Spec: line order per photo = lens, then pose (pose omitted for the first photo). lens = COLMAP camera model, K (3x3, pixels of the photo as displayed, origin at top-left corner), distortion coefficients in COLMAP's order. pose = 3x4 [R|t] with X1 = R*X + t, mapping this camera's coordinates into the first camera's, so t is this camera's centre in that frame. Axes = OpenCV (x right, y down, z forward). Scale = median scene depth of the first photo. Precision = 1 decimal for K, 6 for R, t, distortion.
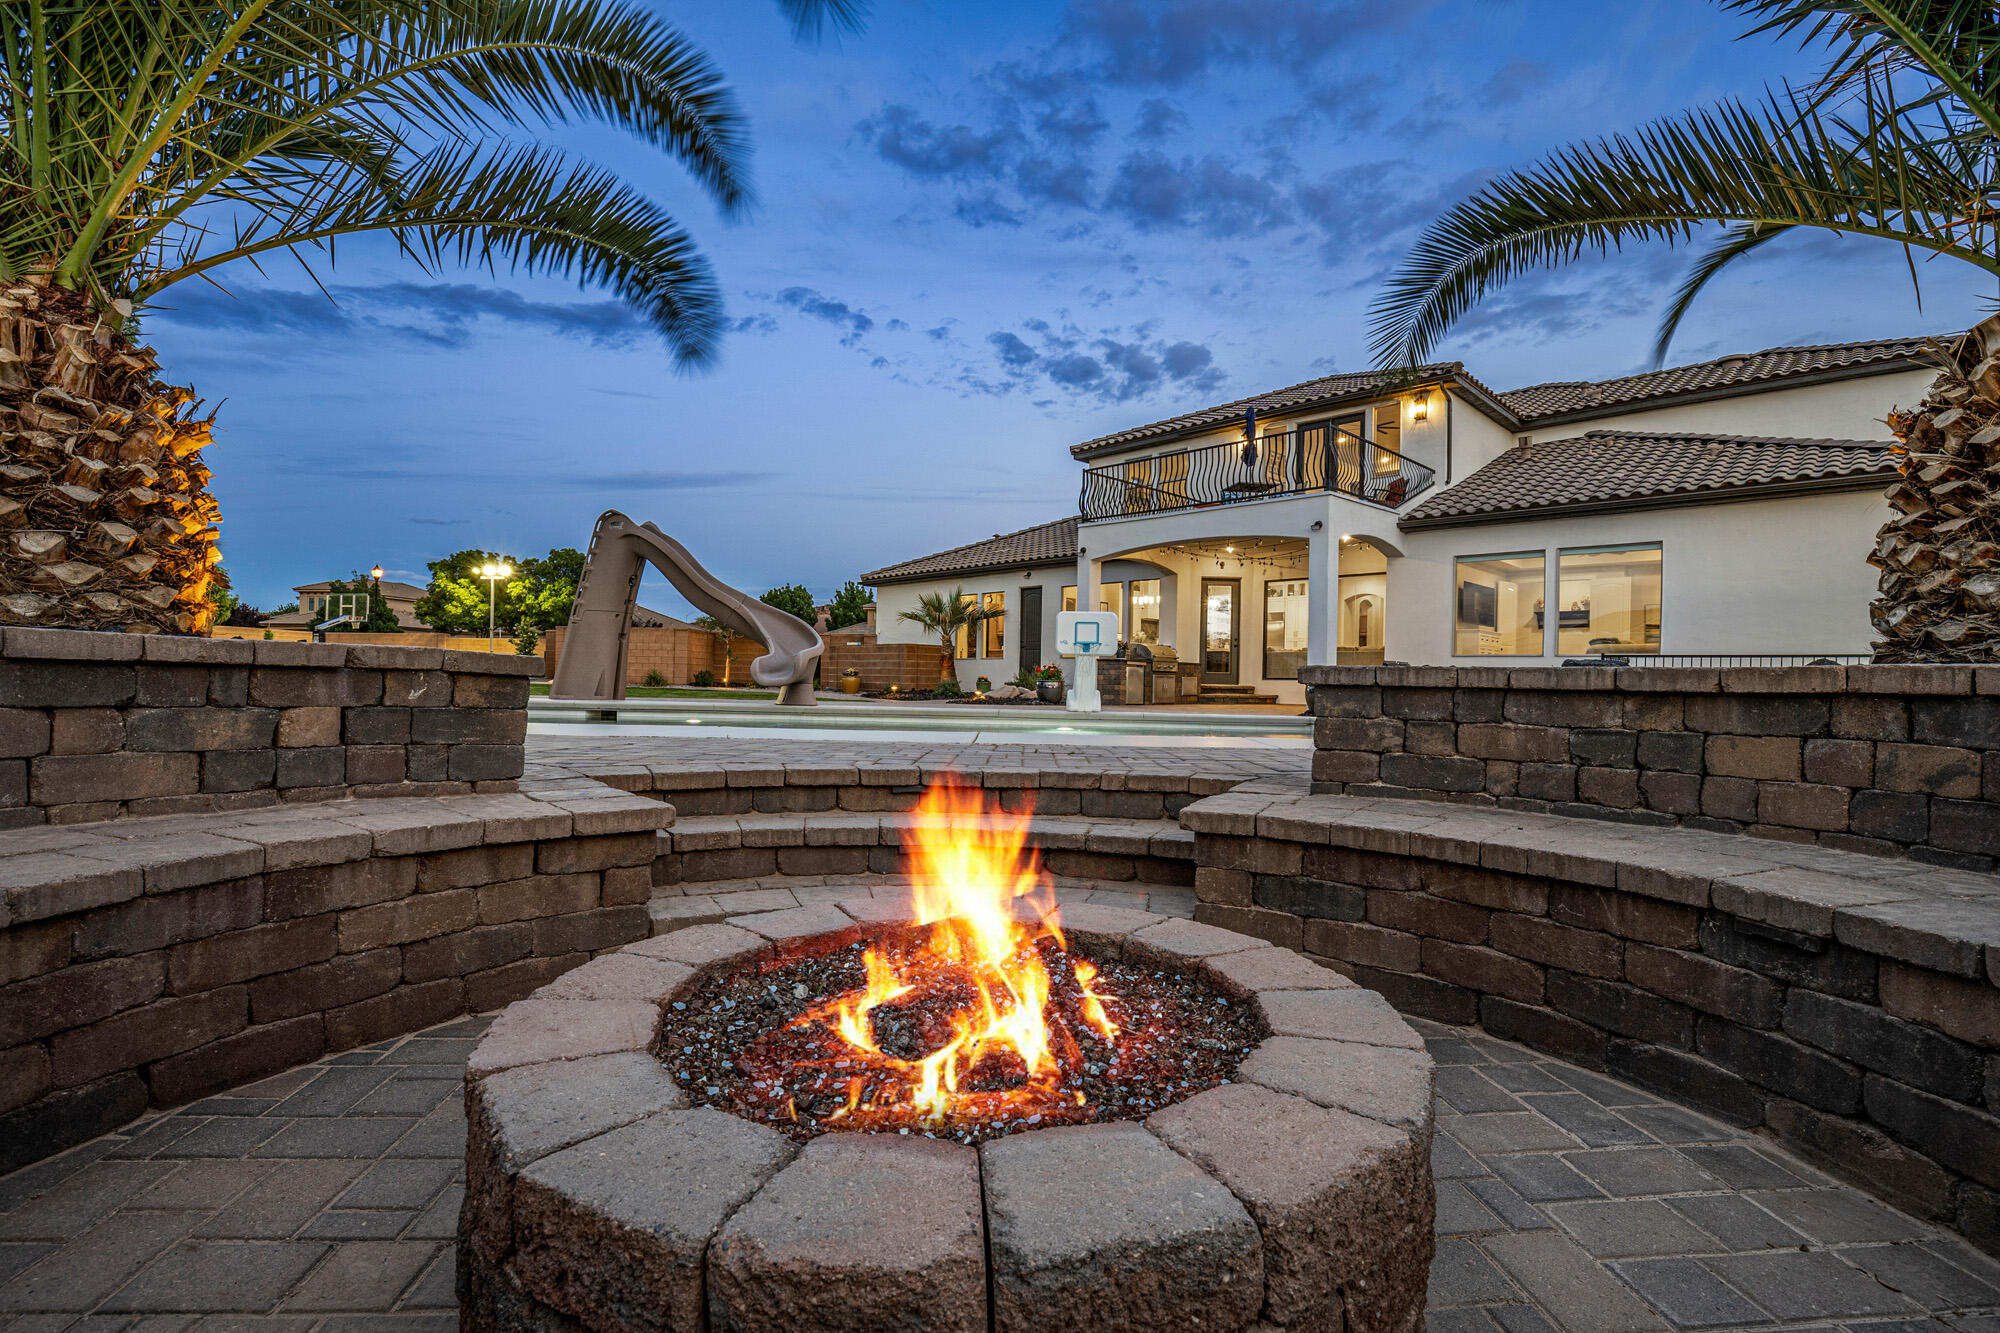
lens RADIAL K [[924.6, 0, 1010.2], [0, 924.6, 673.7], [0, 0, 1]] dist [-0.034581, 0.005199]
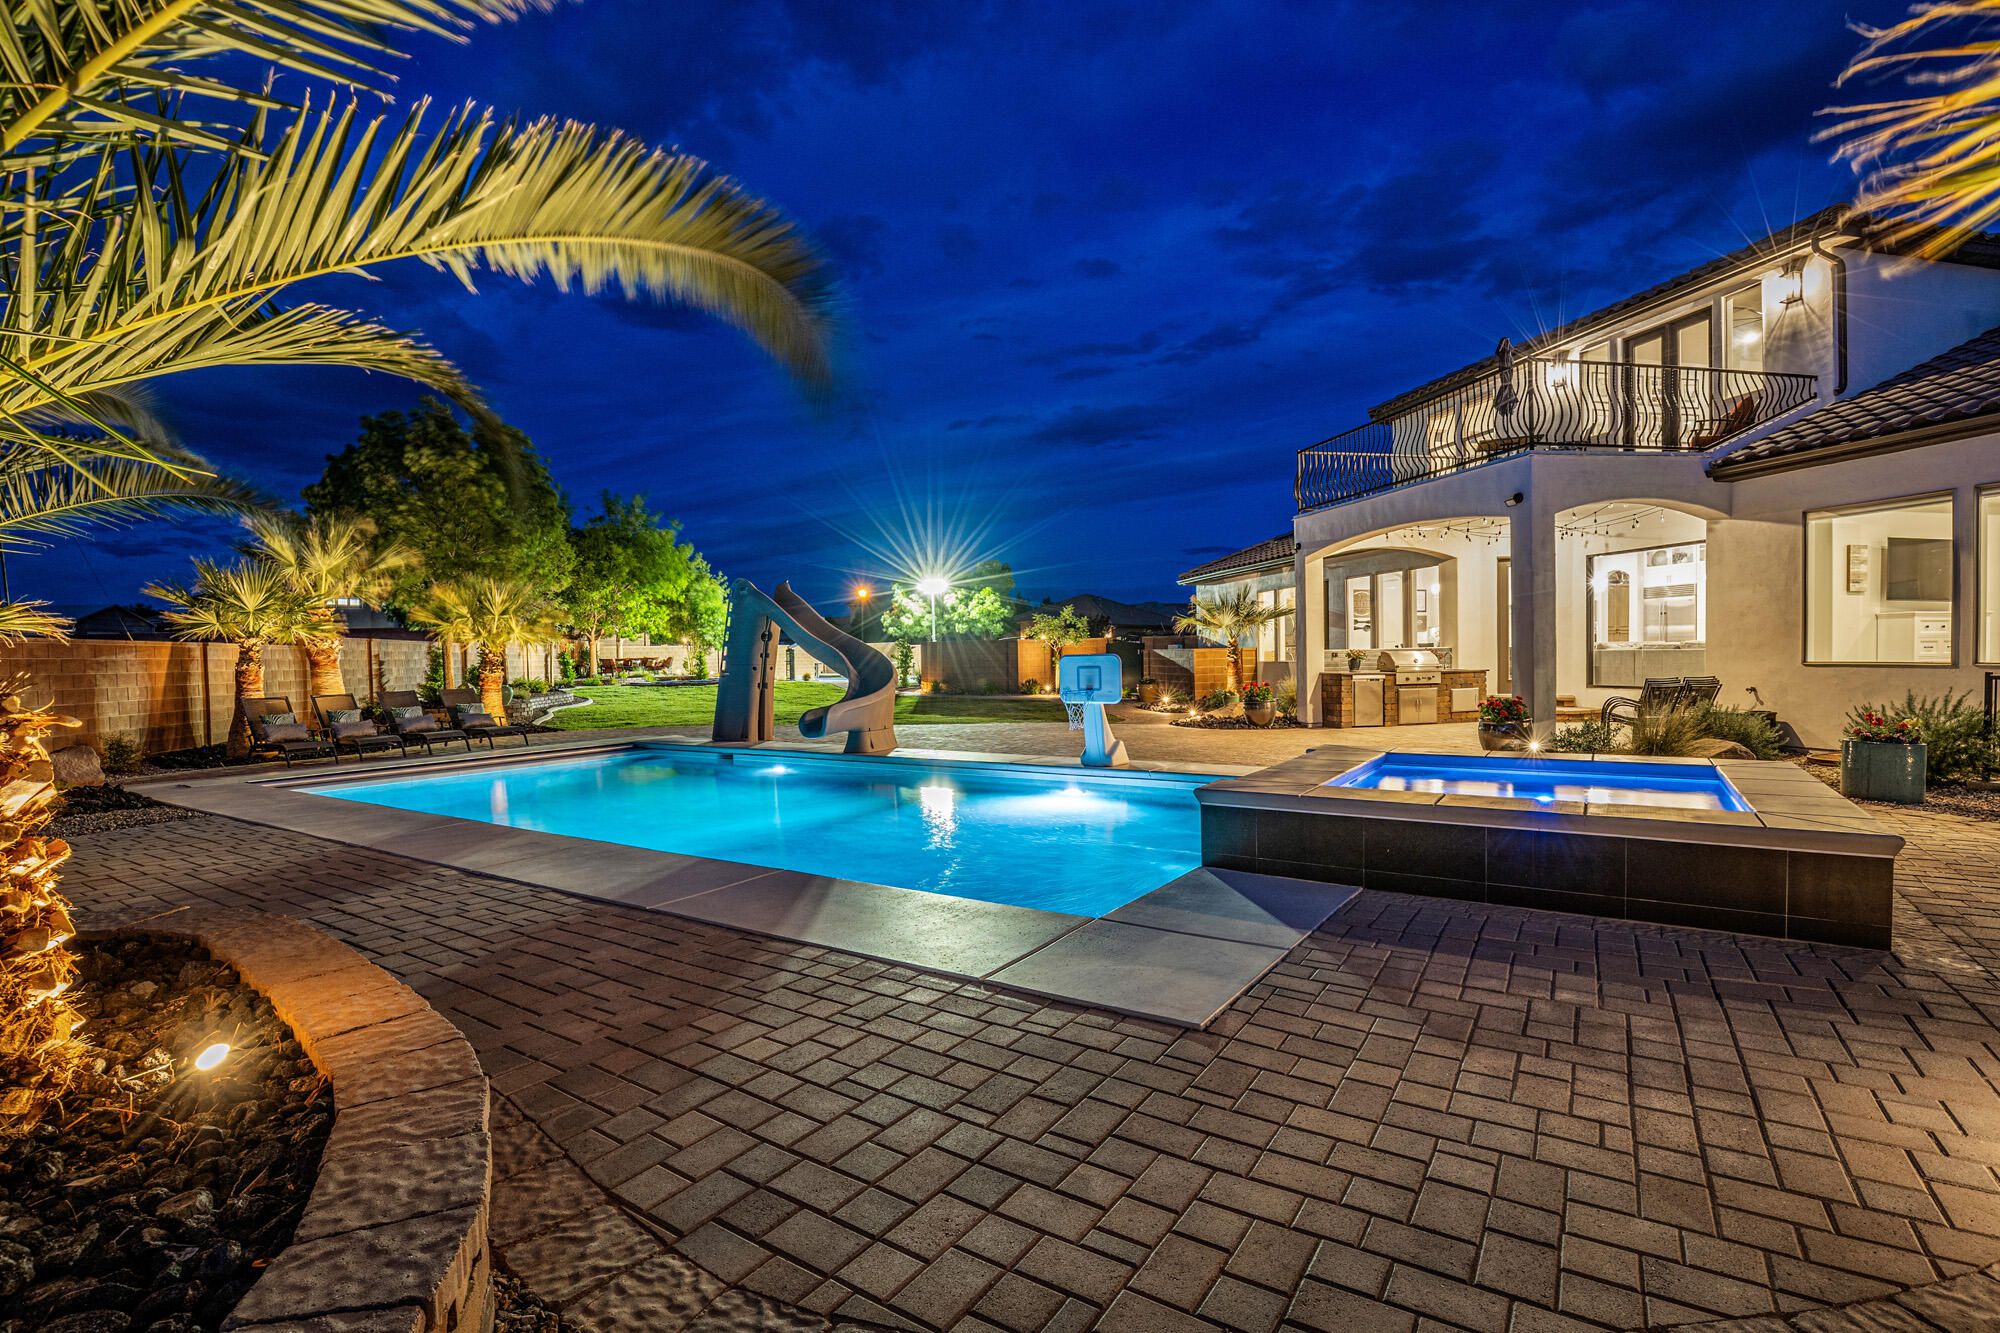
lens RADIAL K [[924.6, 0, 1002.3], [0, 924.6, 677.2], [0, 0, 1]] dist [-0.034581, 0.005199]
pose [[0.846339, -0.024335, -0.532089, 1.580662], [0.041665, 0.998919, 0.020587, -0.221600], [0.531013, -0.039593, 0.846438, 0.681250]]
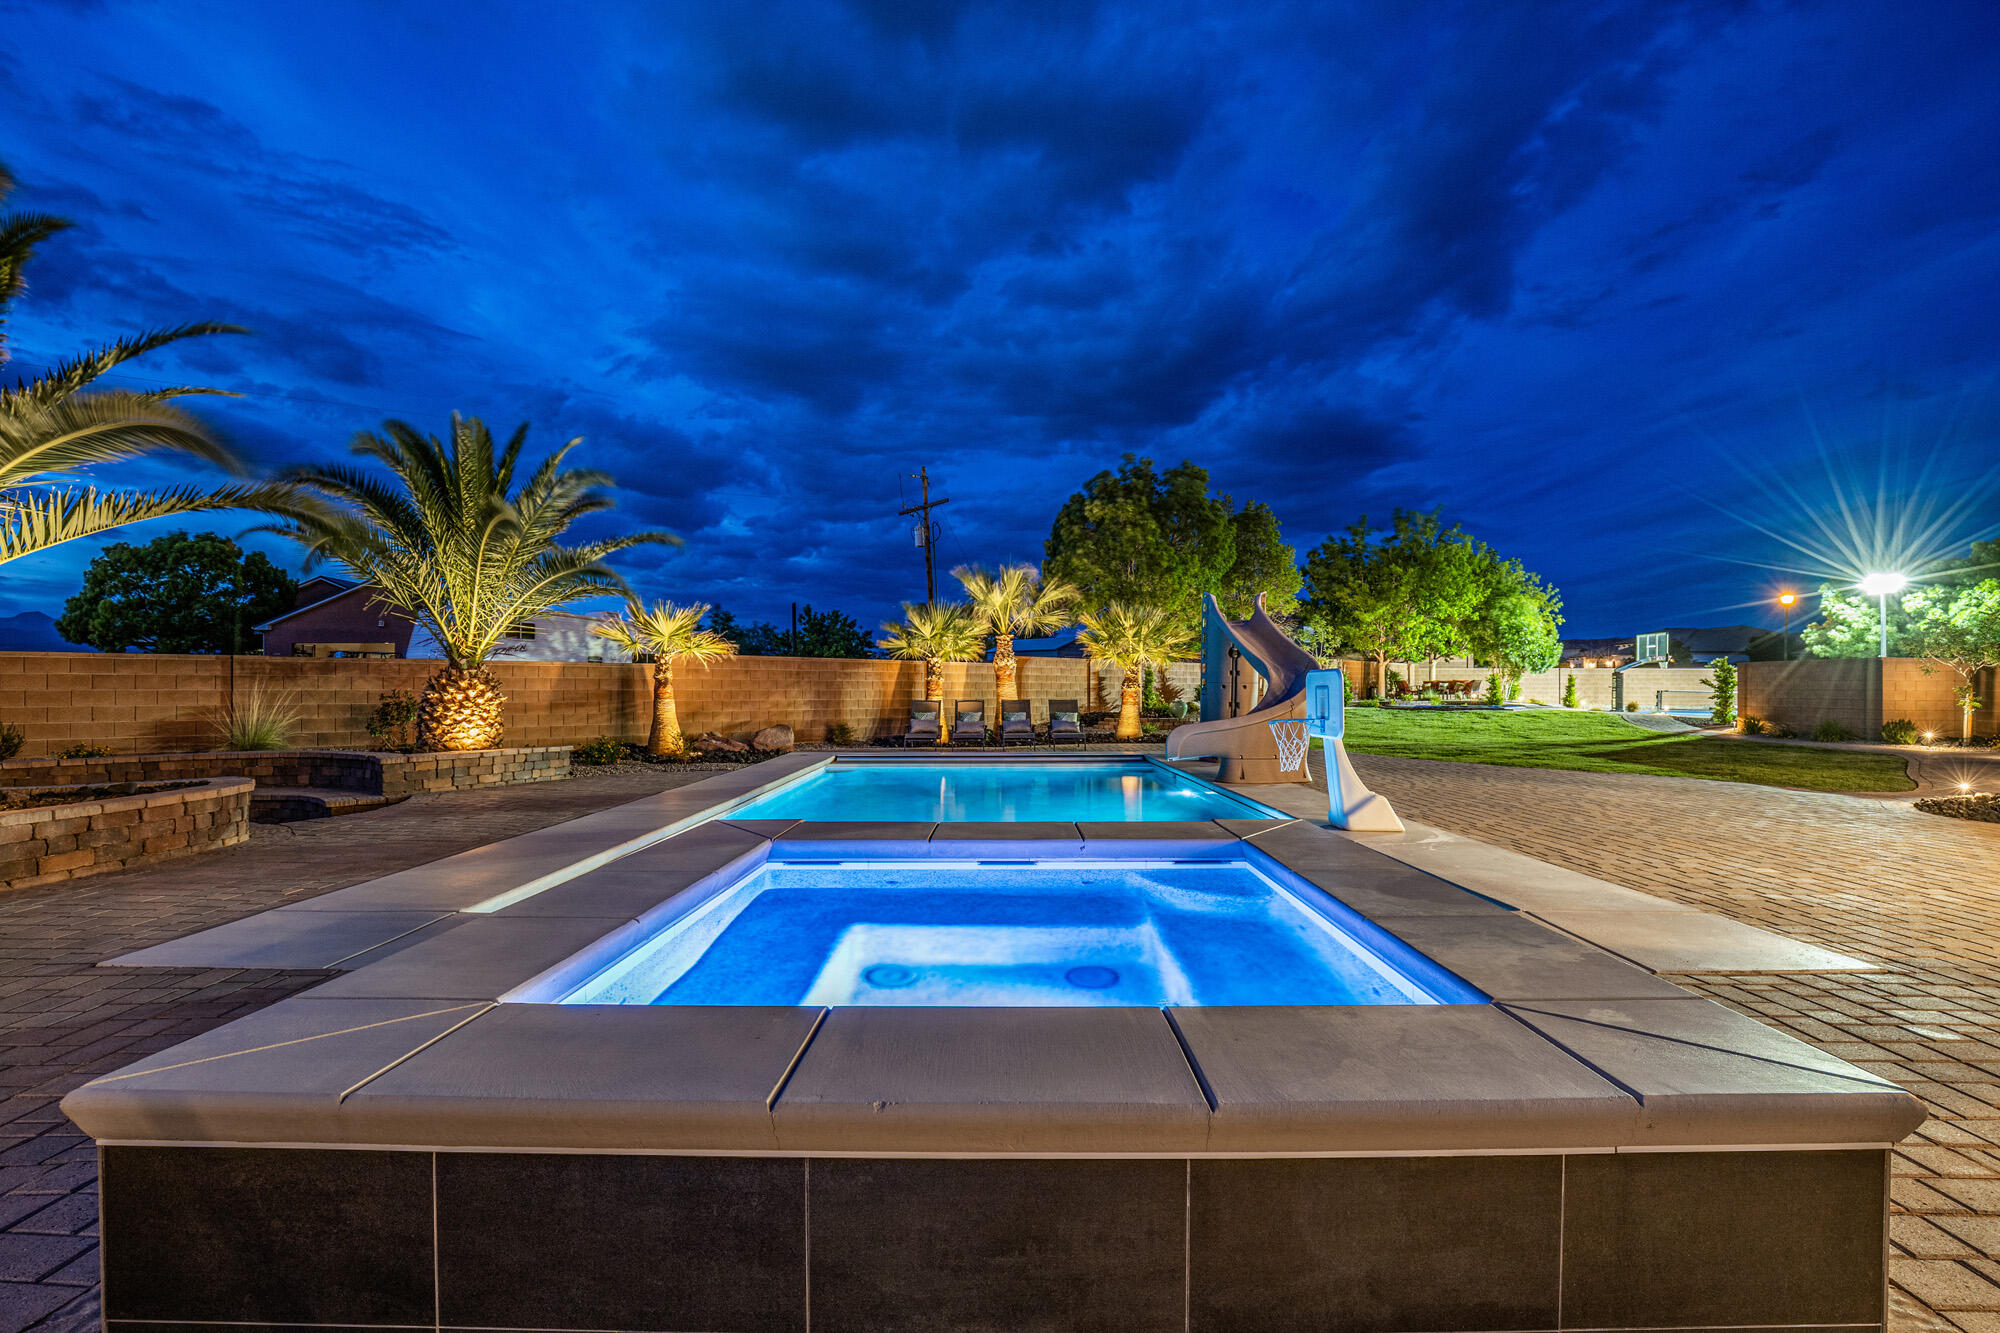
lens RADIAL K [[924.6, 0, 998.6], [0, 924.6, 682.0], [0, 0, 1]] dist [-0.034581, 0.005199]
pose [[0.033740, -0.027220, -0.999060, 2.334602], [0.007866, 0.999605, -0.026969, -0.142989], [0.999400, -0.006949, 0.033941, 2.535464]]
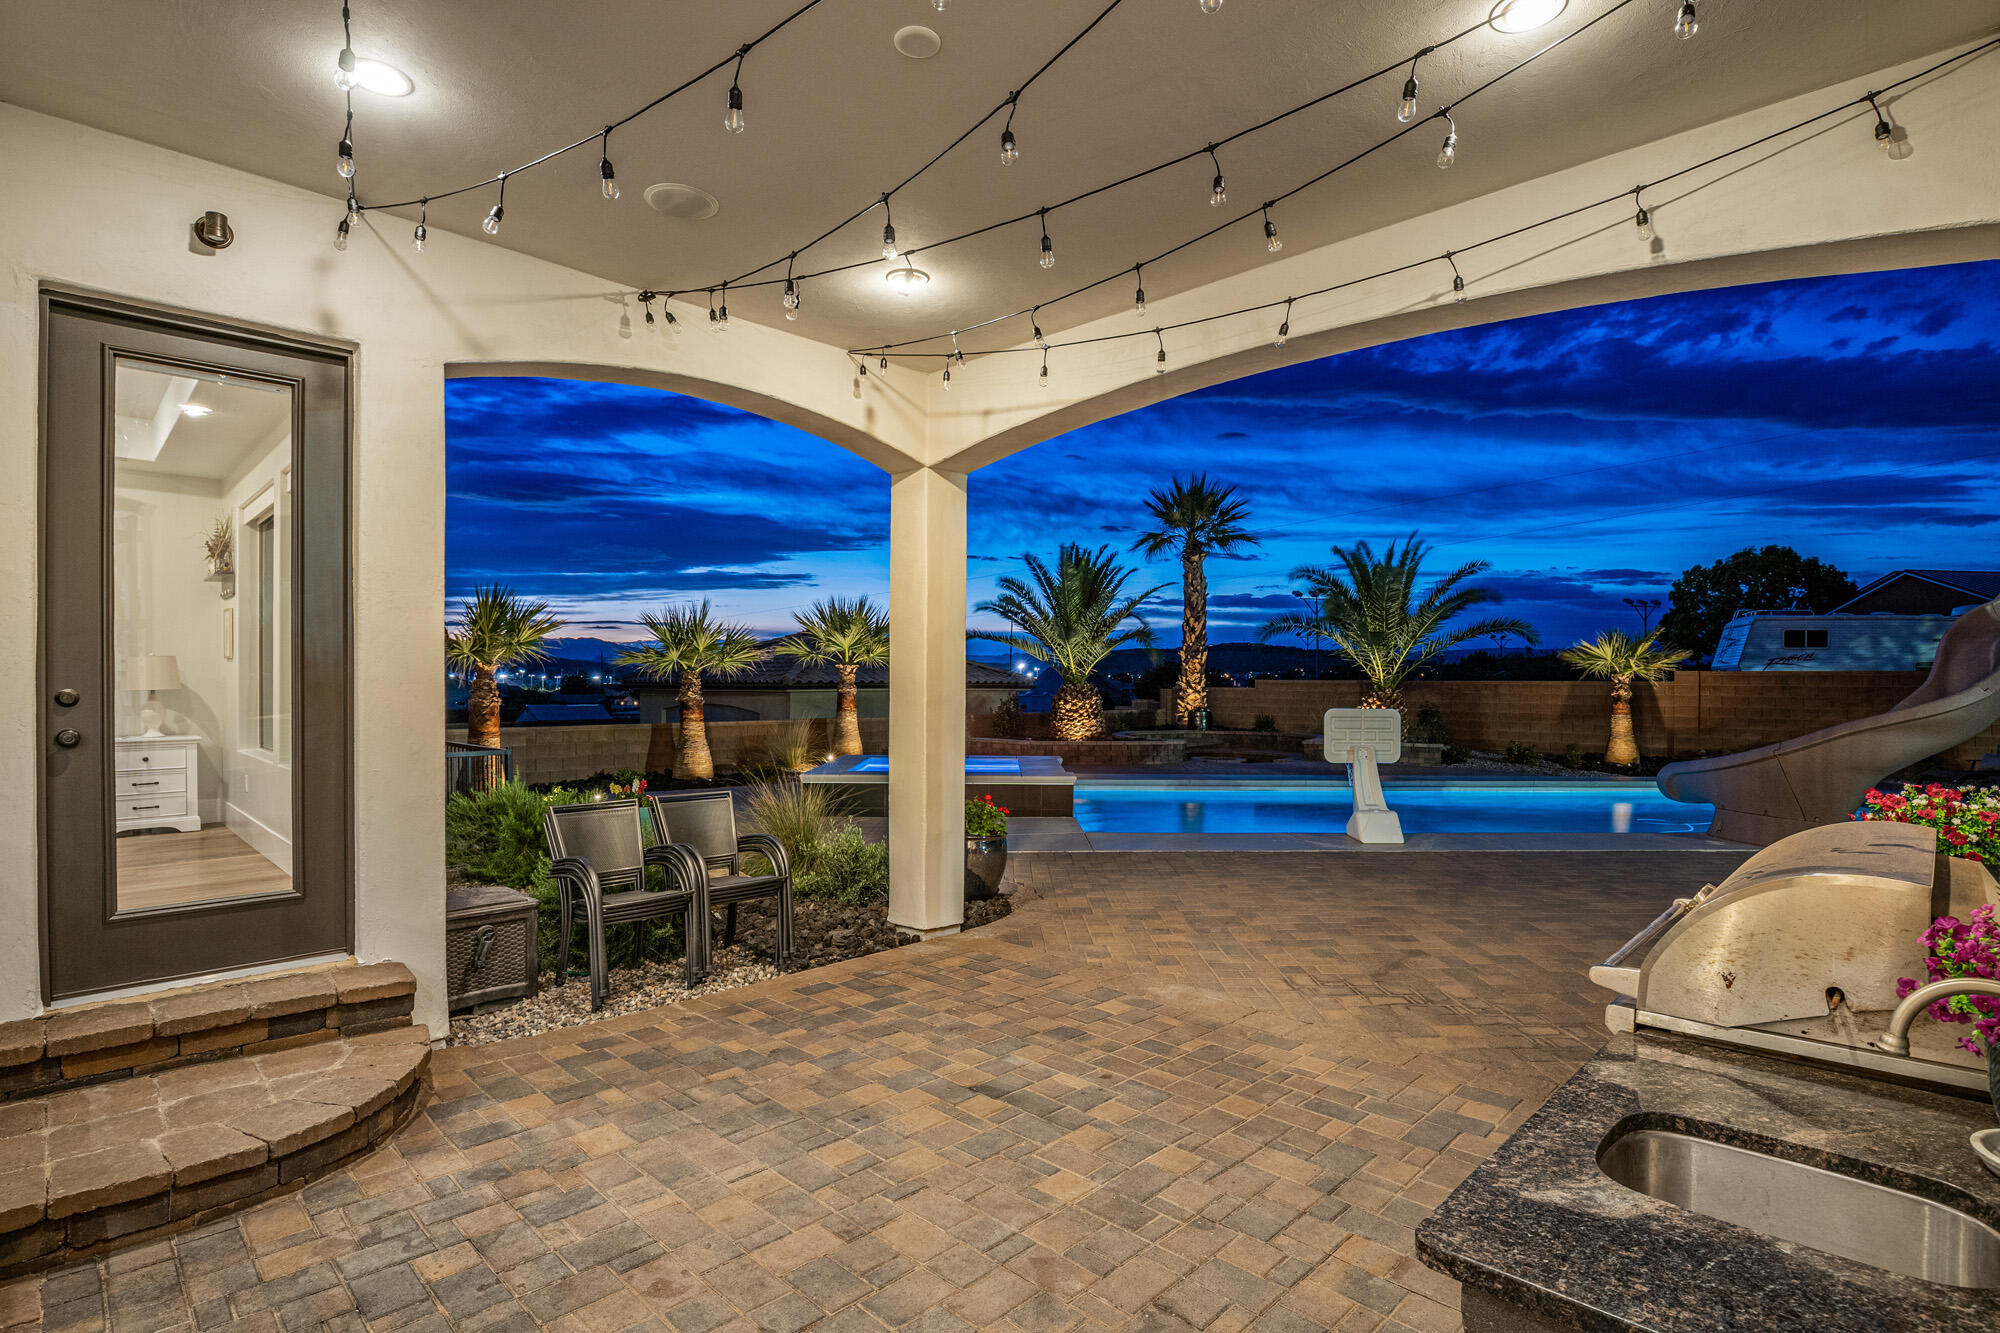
lens RADIAL K [[980.7, 0, 1011.8], [0, 980.7, 678.5], [0, 0, 1]] dist [-0.022279, 0.000484]
pose [[-0.998949, -0.023519, -0.039349, 1.386624], [-0.023217, 0.999698, -0.008111, -0.268185], [0.039528, -0.007189, -0.999193, 6.209080]]
